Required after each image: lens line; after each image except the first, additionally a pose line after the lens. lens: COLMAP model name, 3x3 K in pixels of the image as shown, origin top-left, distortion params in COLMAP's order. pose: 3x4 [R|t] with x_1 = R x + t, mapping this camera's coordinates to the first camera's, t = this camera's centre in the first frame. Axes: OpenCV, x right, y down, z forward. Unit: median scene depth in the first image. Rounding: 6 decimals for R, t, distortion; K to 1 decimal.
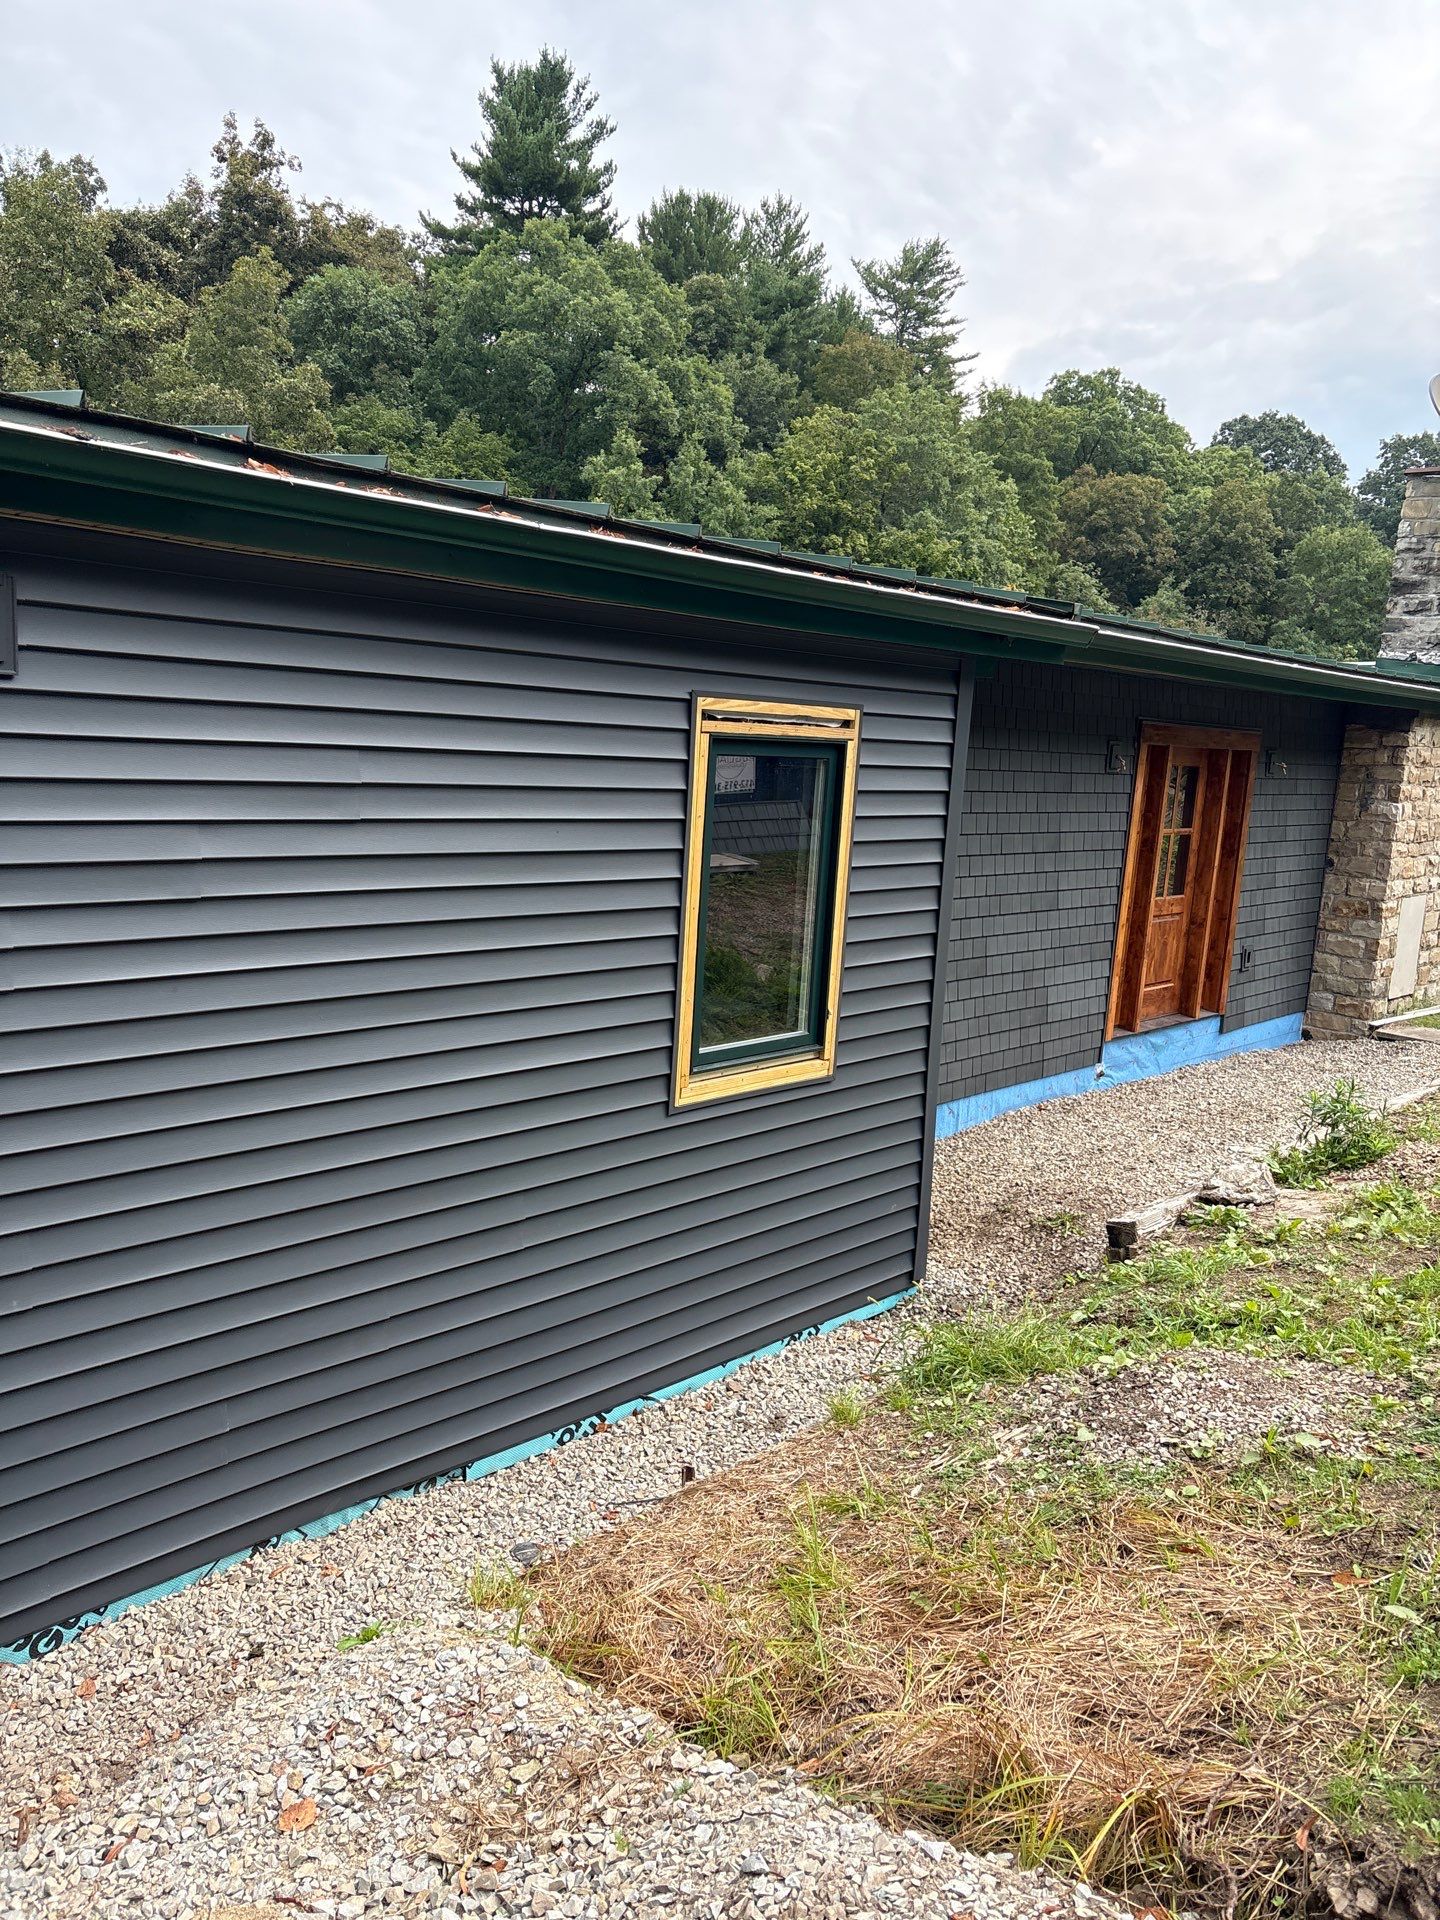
lens RADIAL K [[1400.8, 0, 709.1], [0, 1400.8, 952.3], [0, 0, 1]] dist [0.002926, 0.027364]
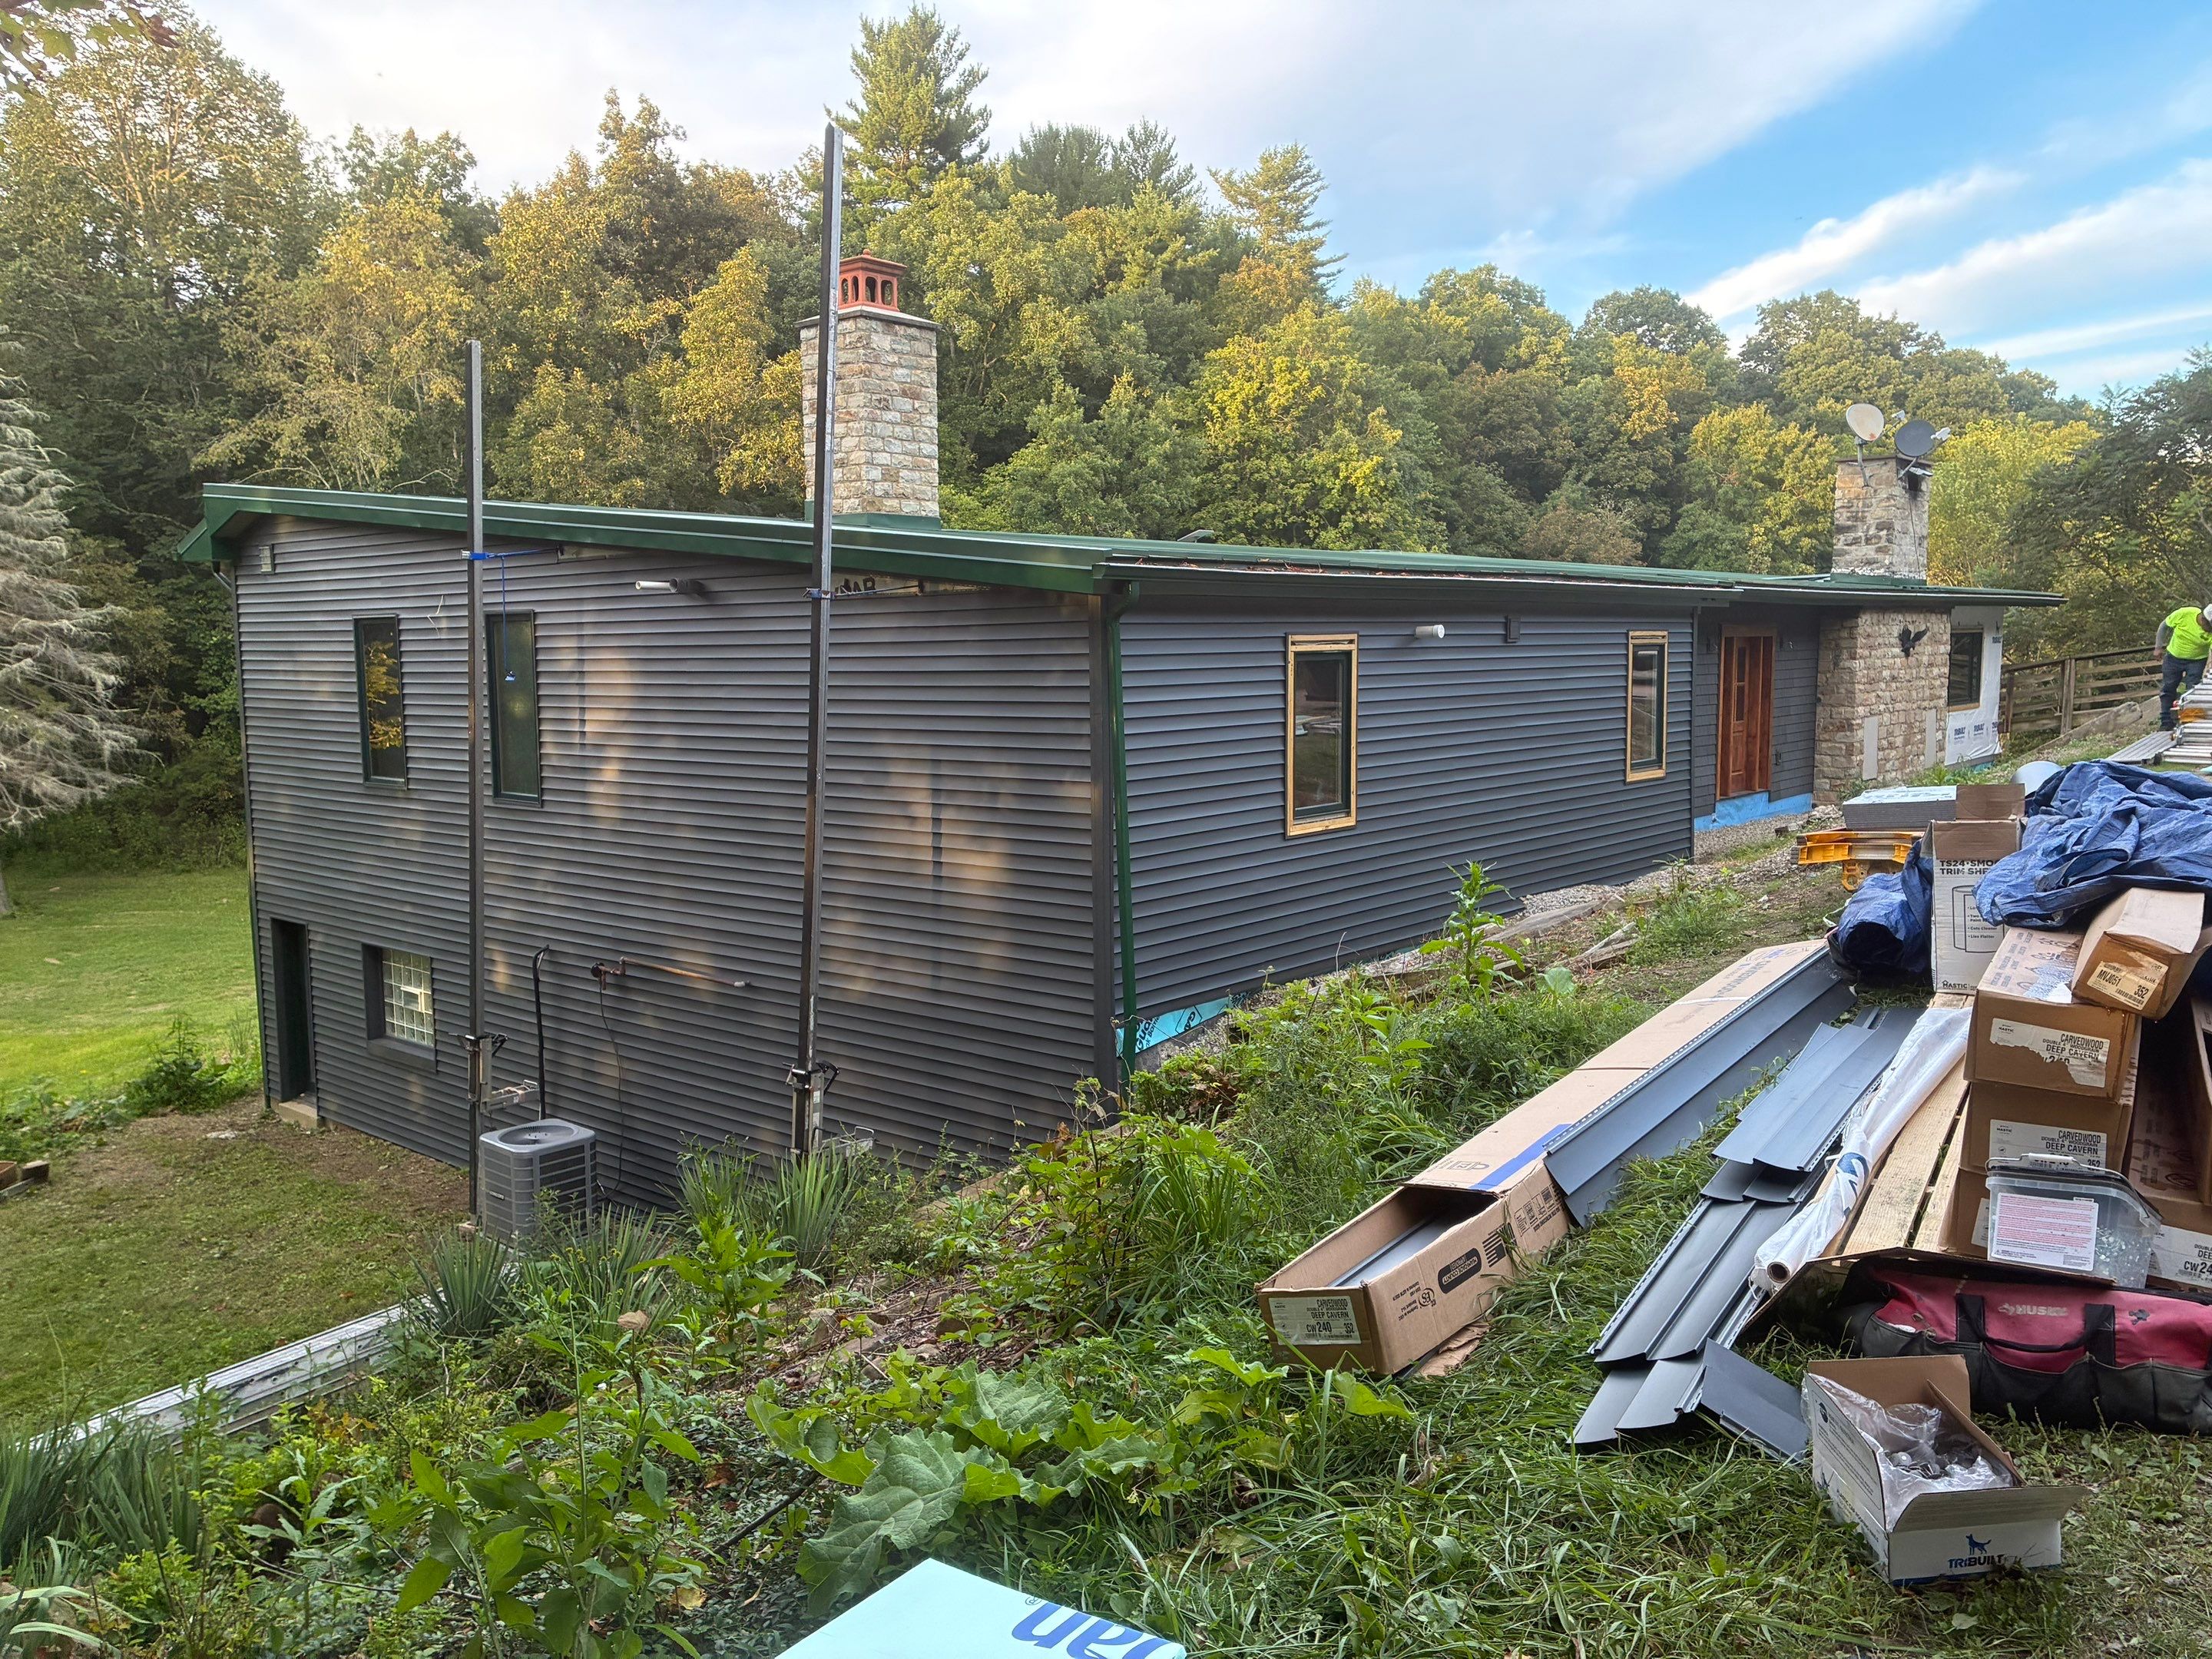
lens RADIAL K [[1613.8, 0, 1093.7], [0, 1613.8, 820.5], [0, 0, 1]] dist [0.002926, 0.027364]
pose [[0.996232, -0.080462, 0.032352, -0.070650], [0.082166, 0.995081, -0.055332, 0.016617], [-0.027741, 0.057782, 0.997944, -0.127411]]
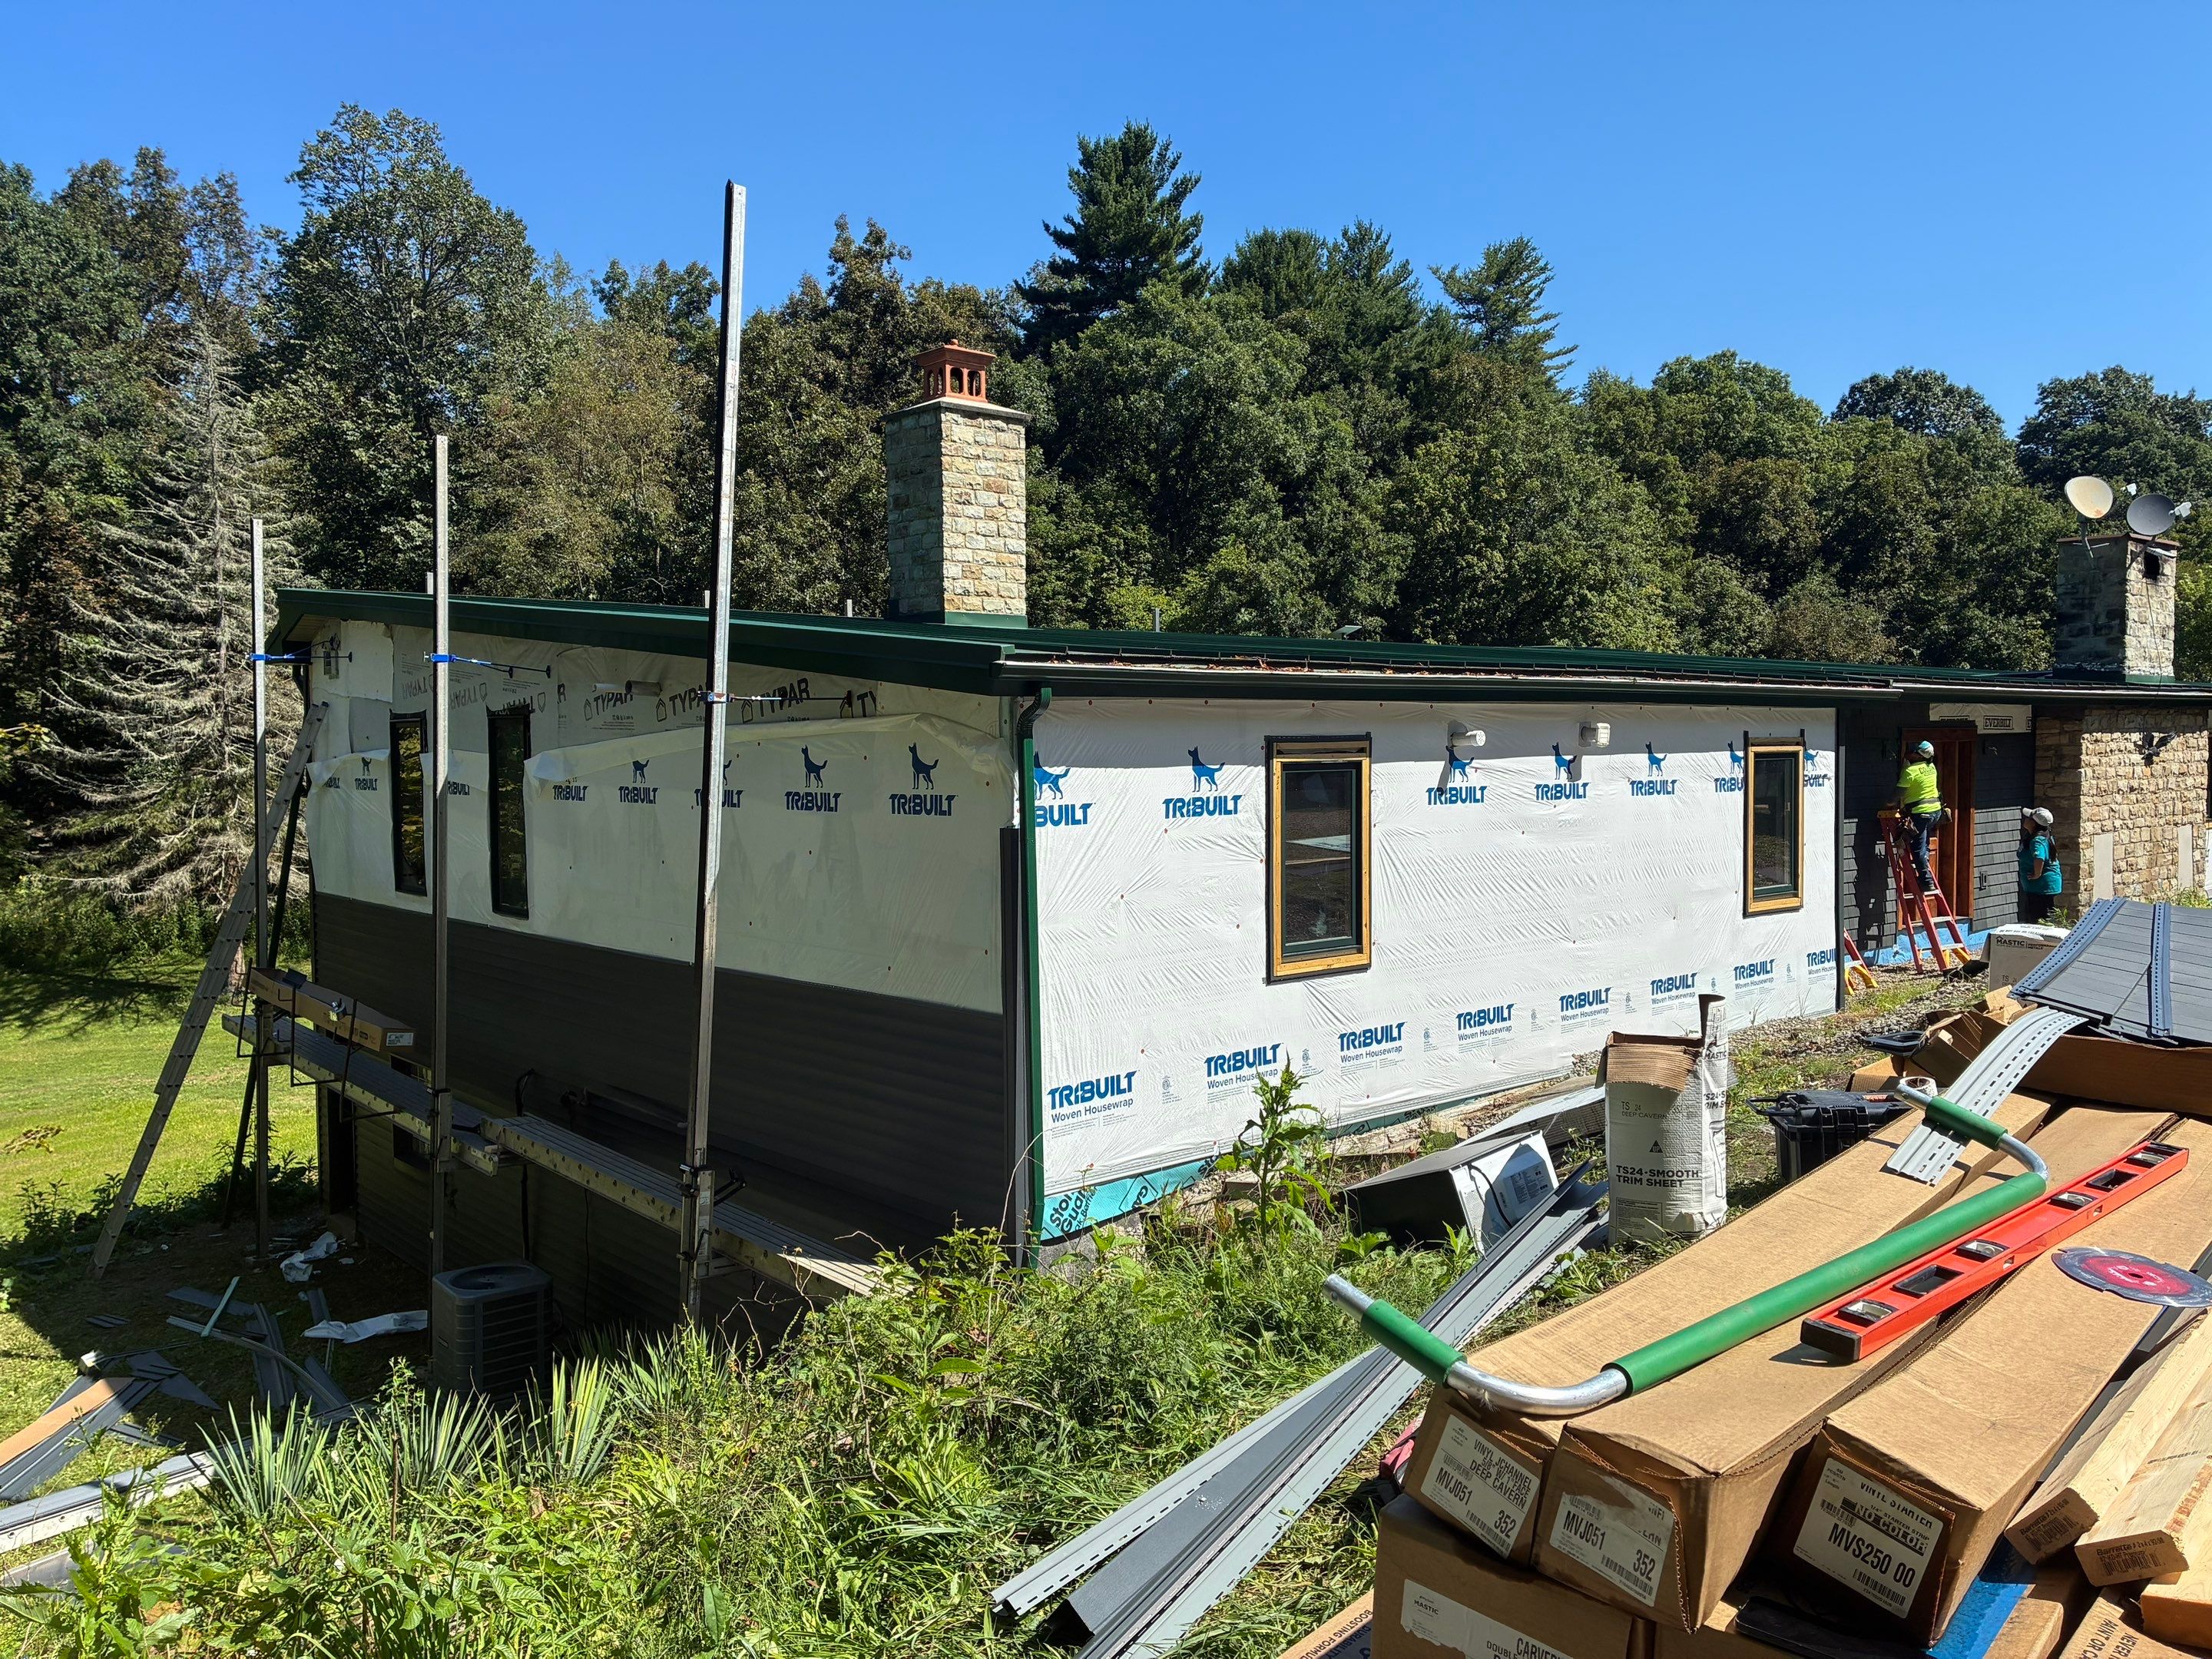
lens RADIAL K [[1613.8, 0, 1093.7], [0, 1613.8, 820.5], [0, 0, 1]] dist [0.002926, 0.027364]
pose [[0.991598, -0.069716, -0.108967, -0.048634], [0.055842, 0.990513, -0.125562, 0.014284], [0.116687, 0.118422, 0.986083, -0.108933]]
